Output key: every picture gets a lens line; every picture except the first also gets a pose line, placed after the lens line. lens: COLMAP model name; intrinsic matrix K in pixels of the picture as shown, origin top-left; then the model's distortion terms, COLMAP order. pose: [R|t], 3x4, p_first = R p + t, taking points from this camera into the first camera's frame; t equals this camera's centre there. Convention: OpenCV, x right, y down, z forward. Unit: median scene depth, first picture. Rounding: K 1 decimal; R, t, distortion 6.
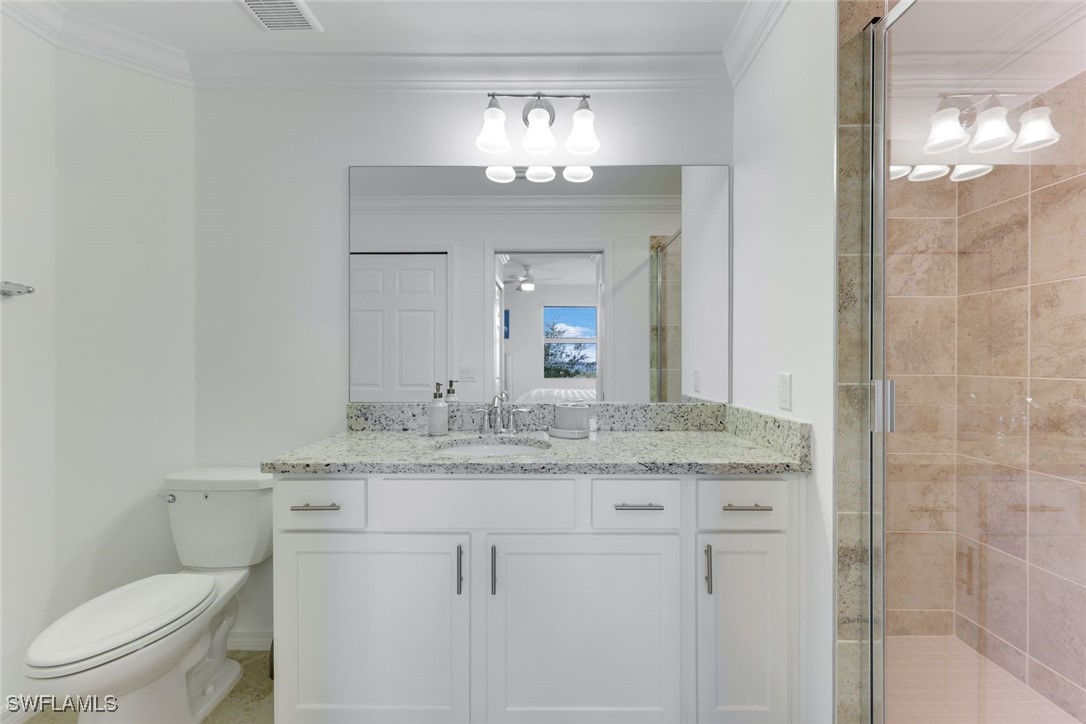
lens RADIAL K [[434.3, 0, 538.7], [0, 434.3, 360.9], [0, 0, 1]] dist [0.002381, 0.000186]
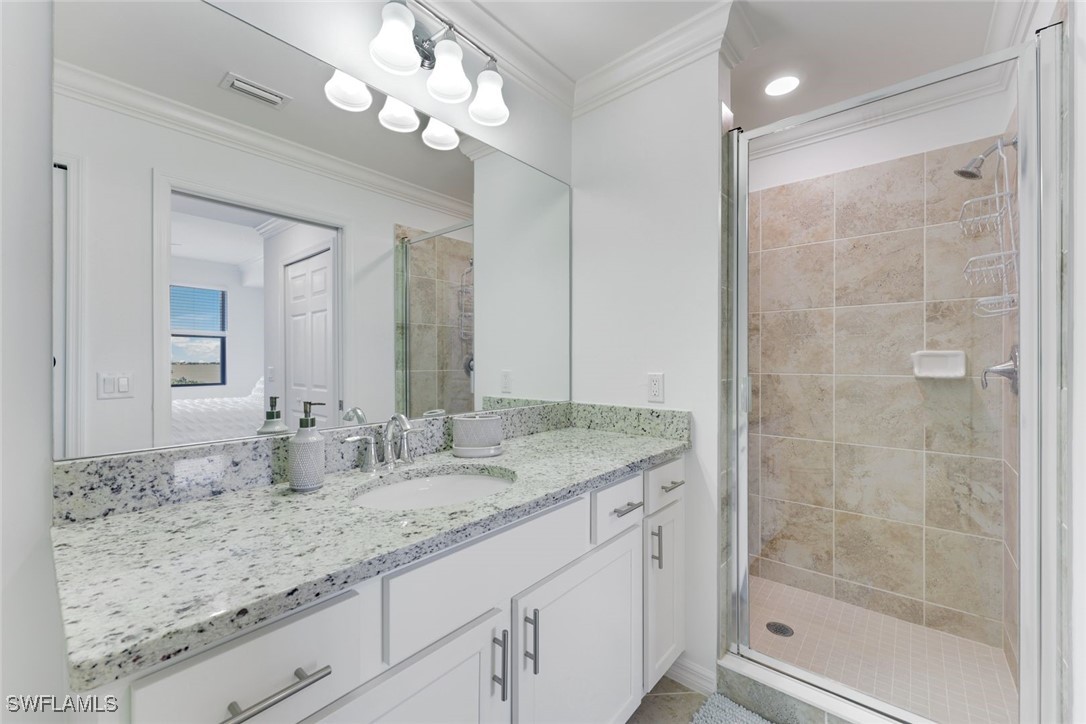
lens RADIAL K [[438.4, 0, 541.5], [0, 438.4, 364.2], [0, 0, 1]] dist [0.003673, 0.000146]
pose [[0.642872, -0.006343, 0.765947, -0.464891], [0.000860, 0.999971, 0.007559, -0.004912], [-0.765973, -0.004201, 0.642859, 0.343226]]
